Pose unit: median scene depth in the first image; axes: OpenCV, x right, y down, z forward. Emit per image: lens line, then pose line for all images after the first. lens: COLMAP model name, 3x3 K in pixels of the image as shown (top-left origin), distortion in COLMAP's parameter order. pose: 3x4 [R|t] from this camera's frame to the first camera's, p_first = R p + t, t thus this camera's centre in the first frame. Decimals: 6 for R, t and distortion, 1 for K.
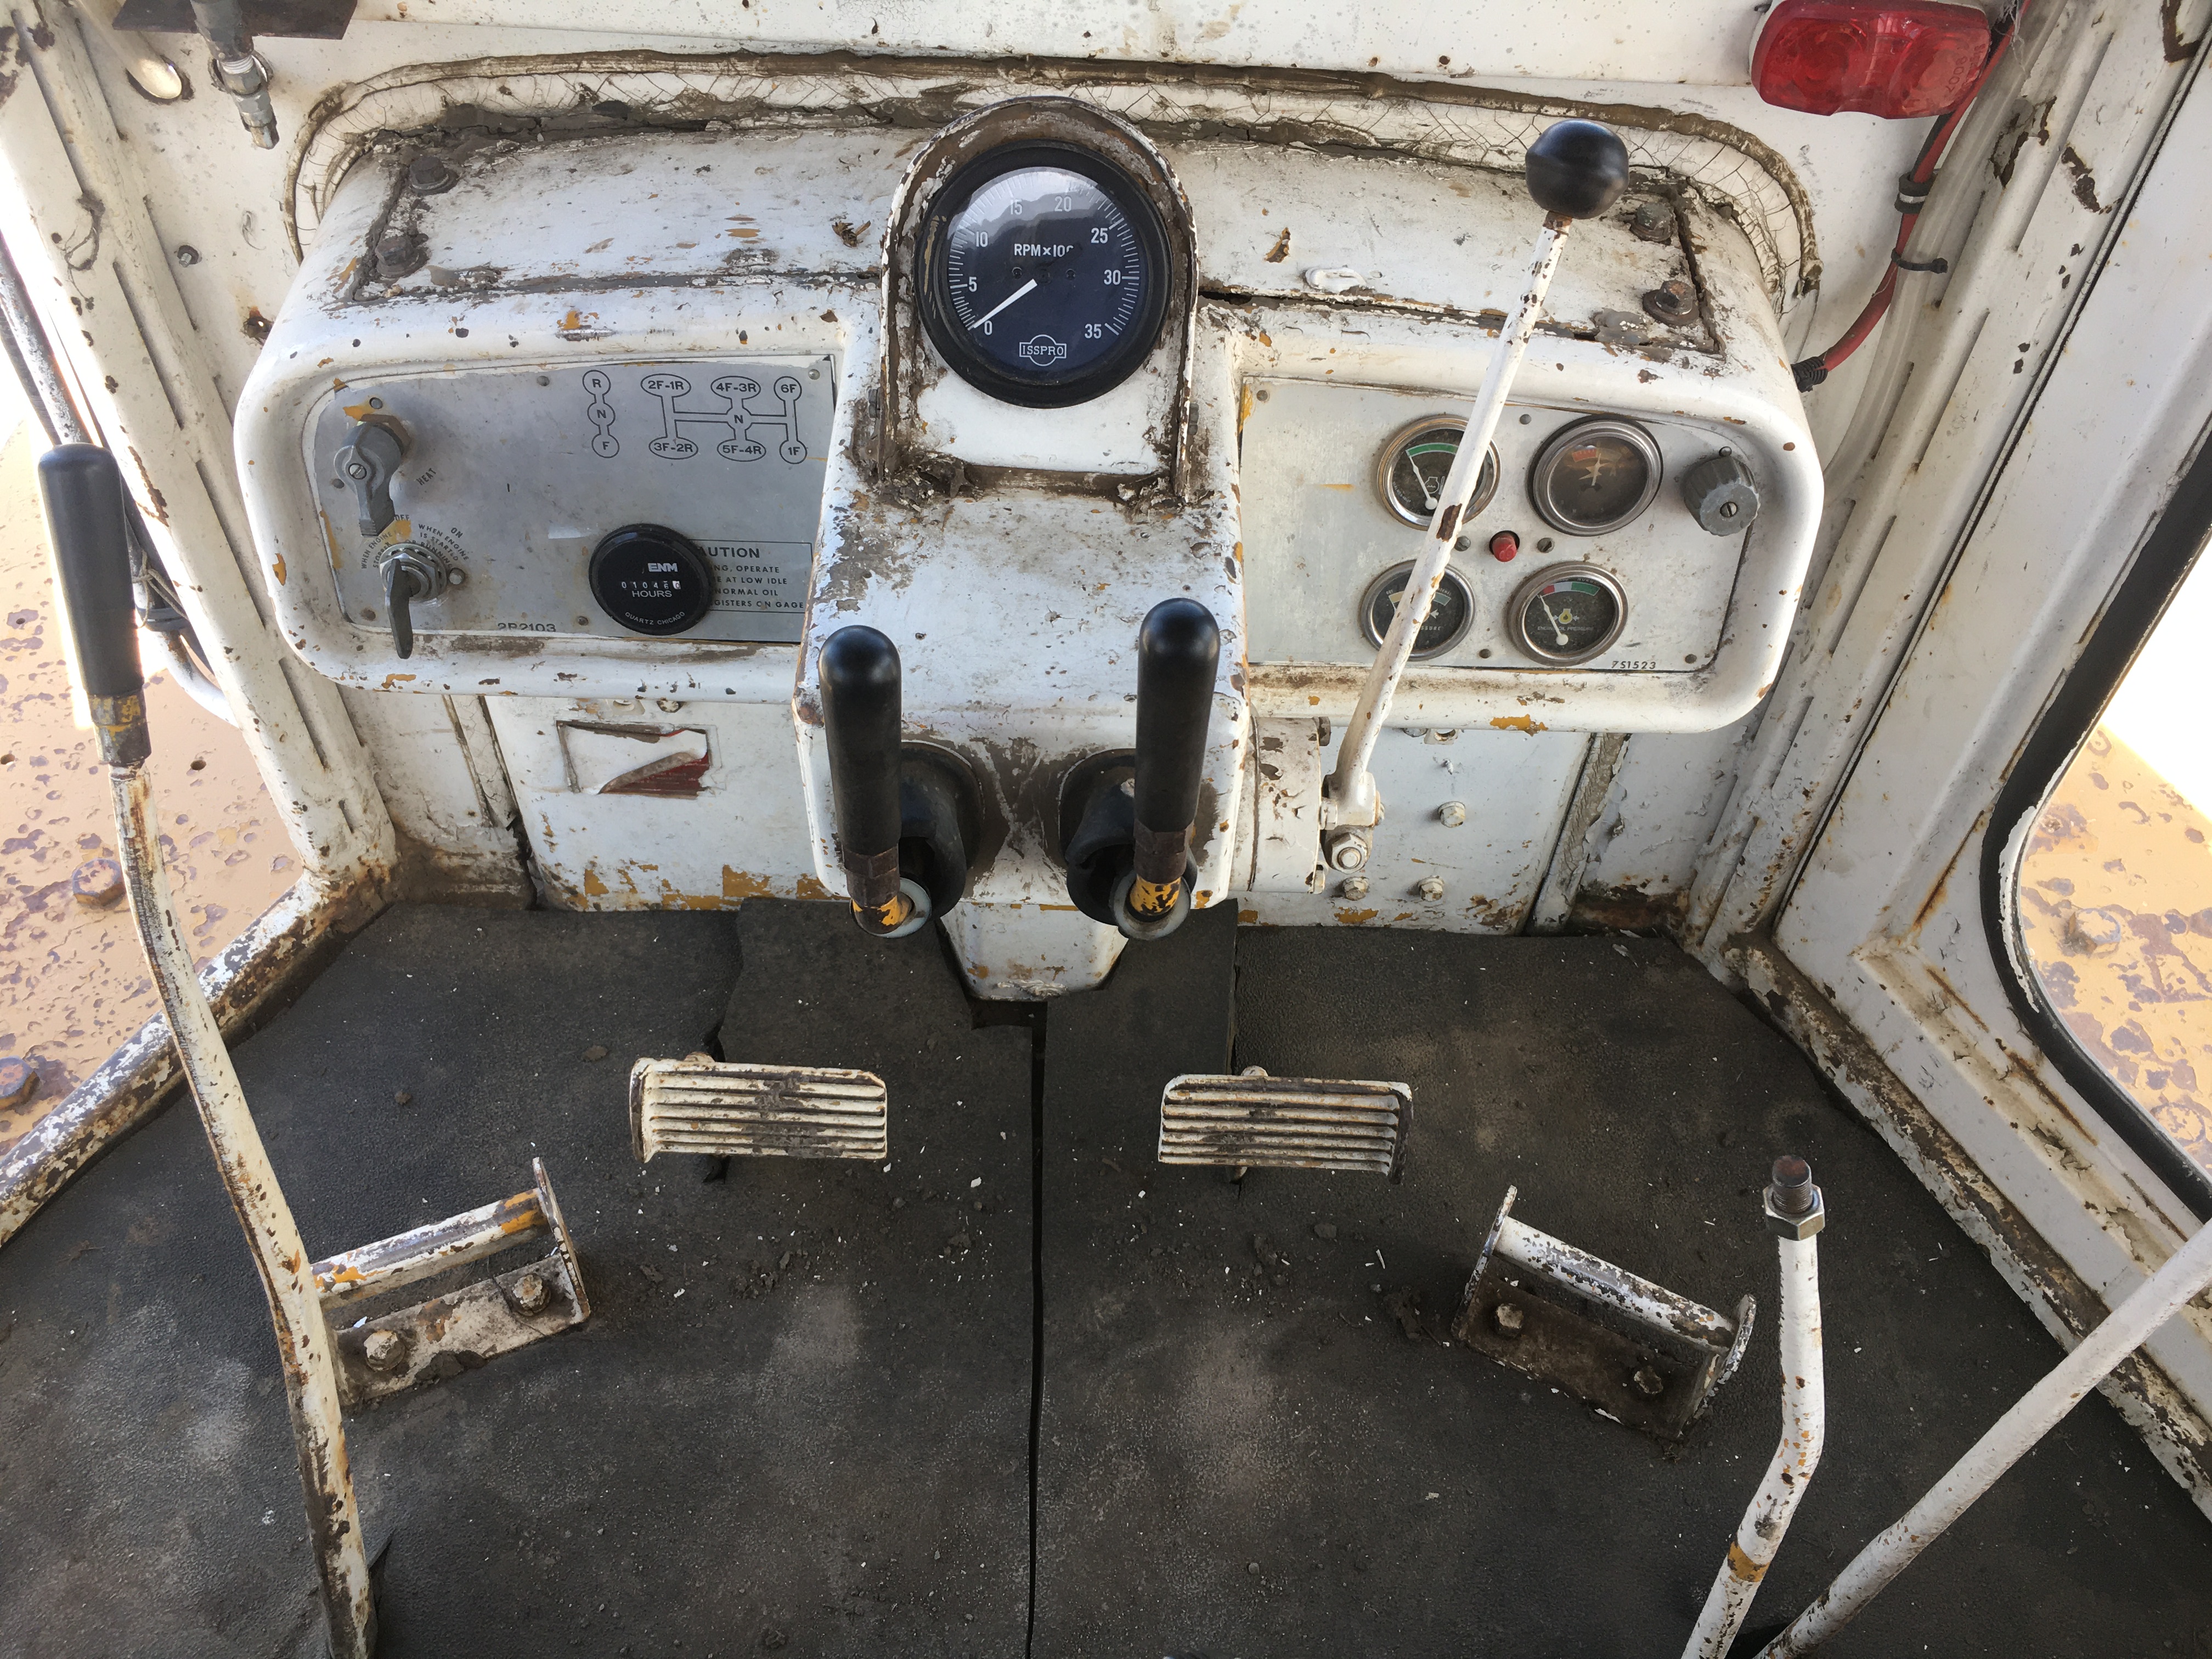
lens RADIAL K [[1893.8, 0, 1104.9], [0, 1893.8, 819.8], [0, 0, 1]] dist [0.073743, -0.103641]
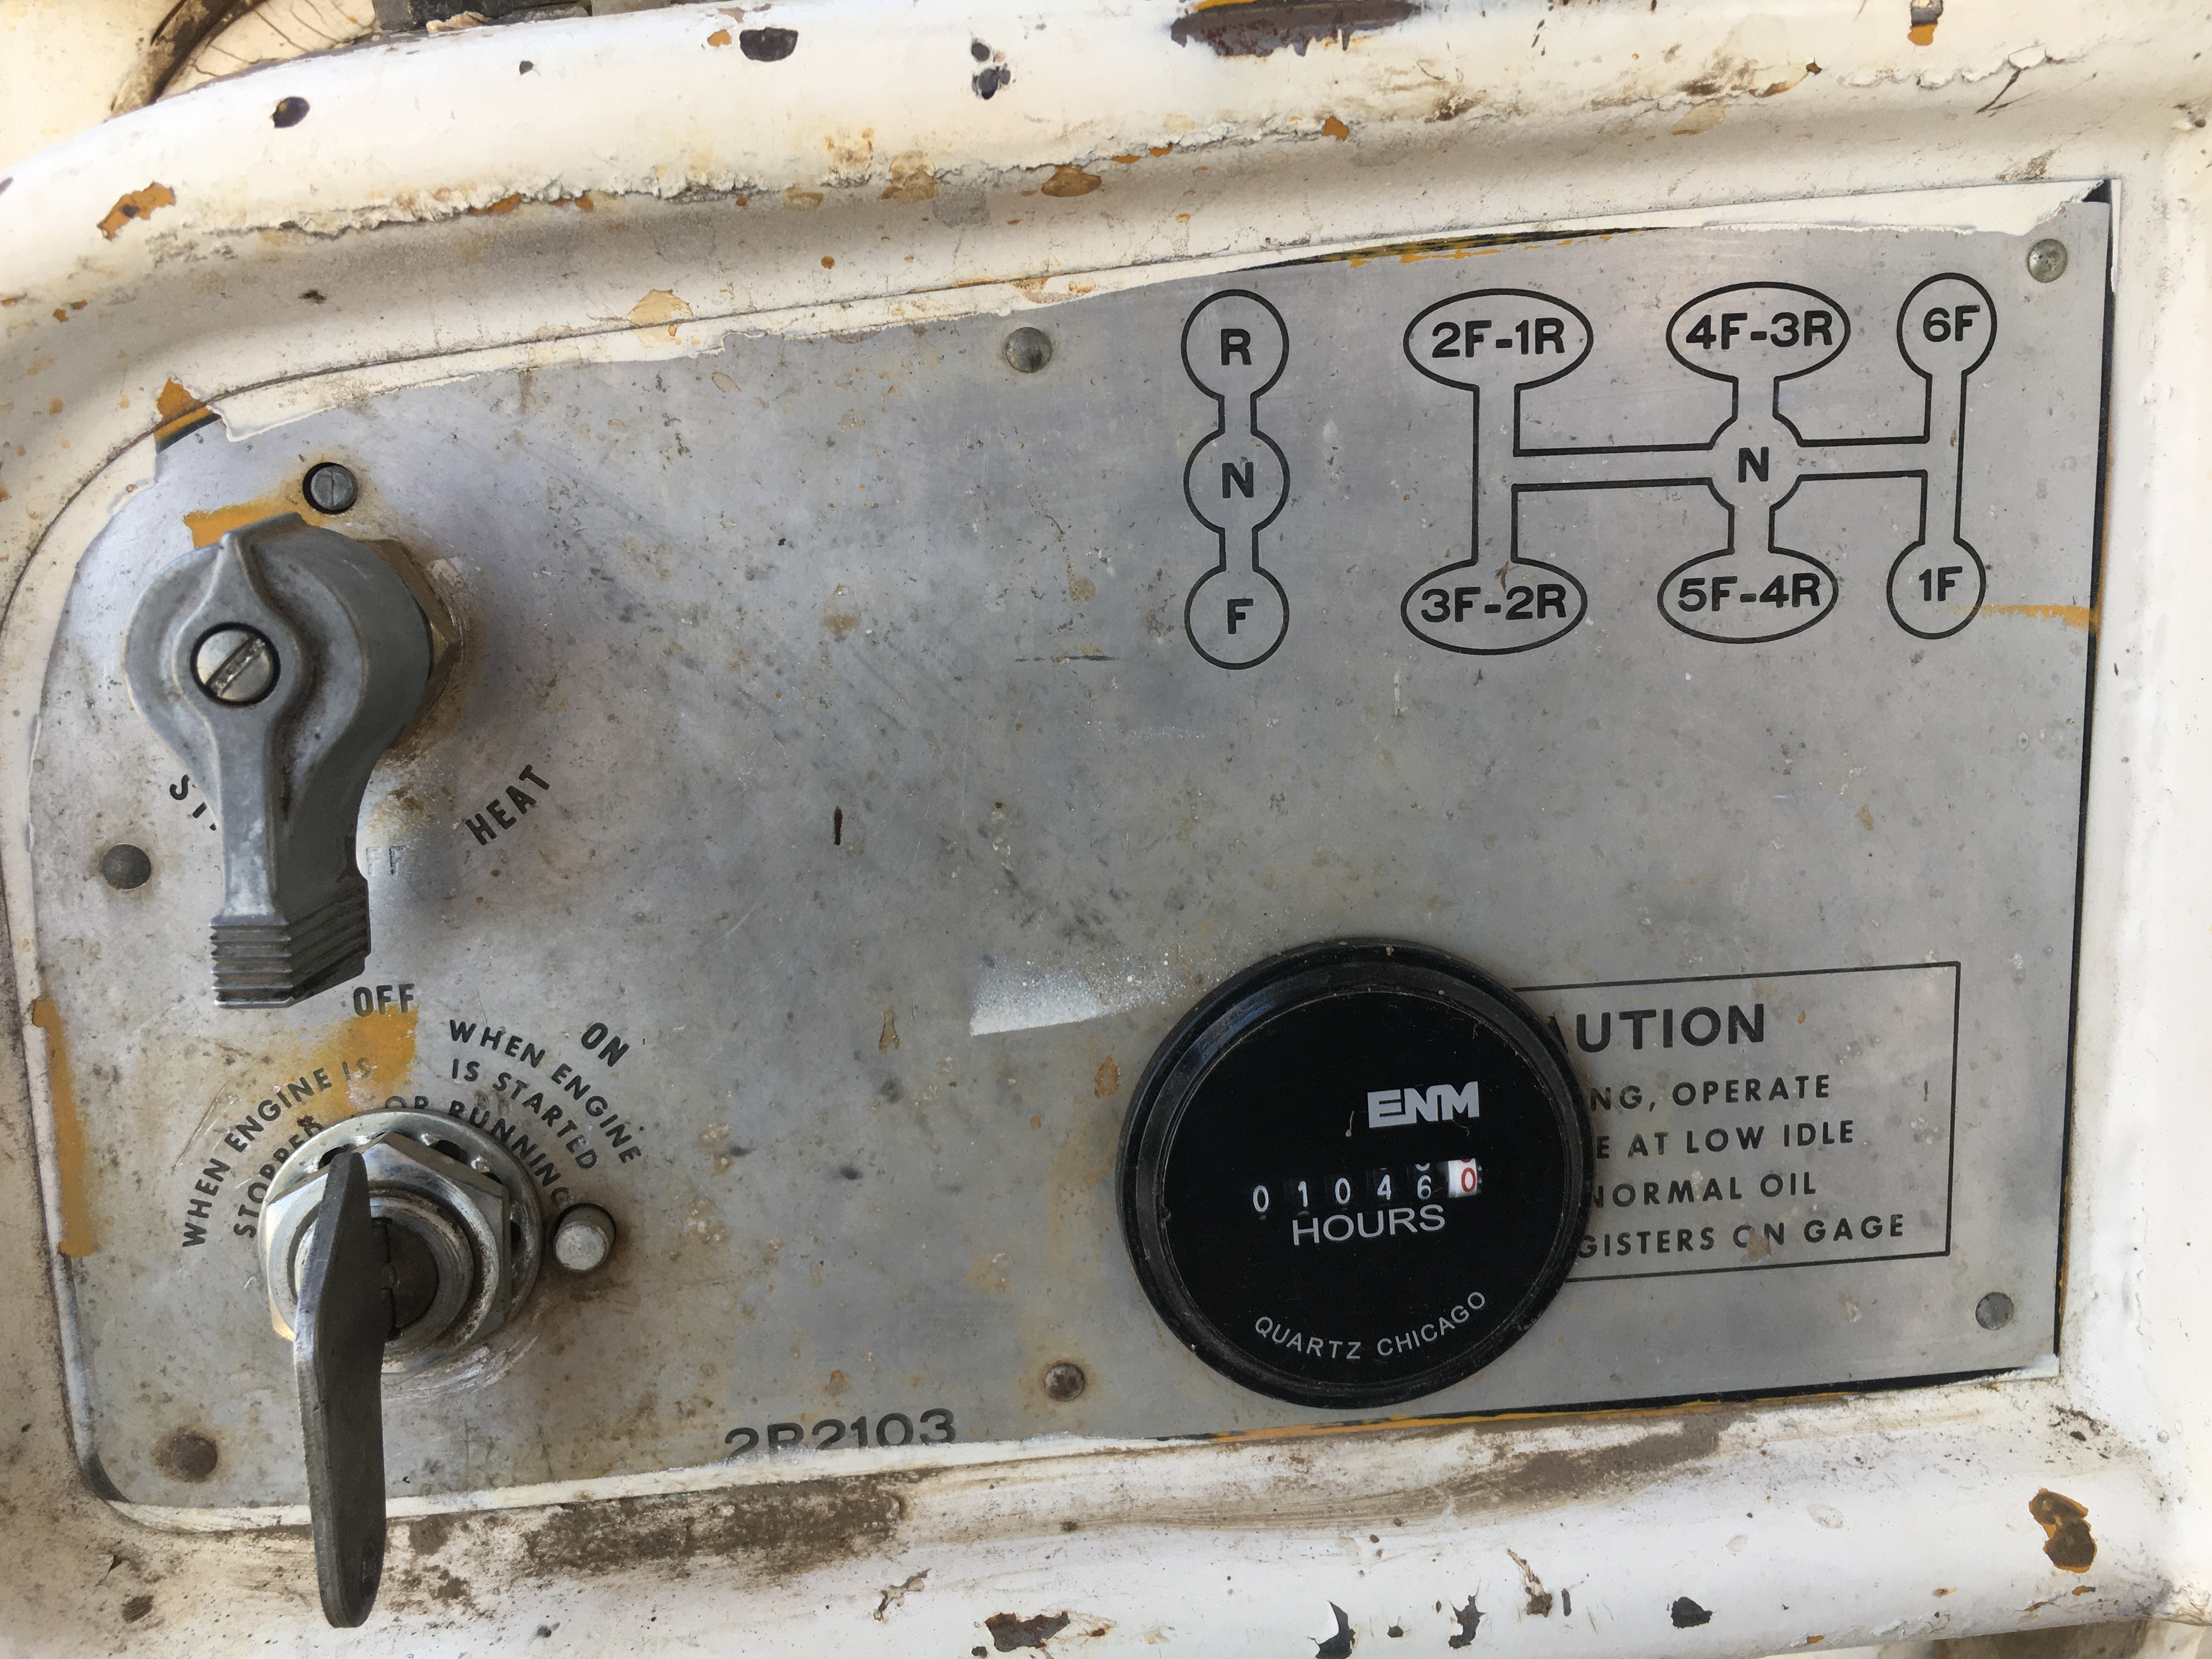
lens RADIAL K [[1893.8, 0, 1099.2], [0, 1893.8, 832.8], [0, 0, 1]] dist [0.073743, -0.103641]
pose [[0.991079, -0.076095, 0.109417, -0.300058], [0.117467, 0.886577, -0.447417, -0.056886], [-0.062960, 0.456279, 0.887607, 0.762627]]
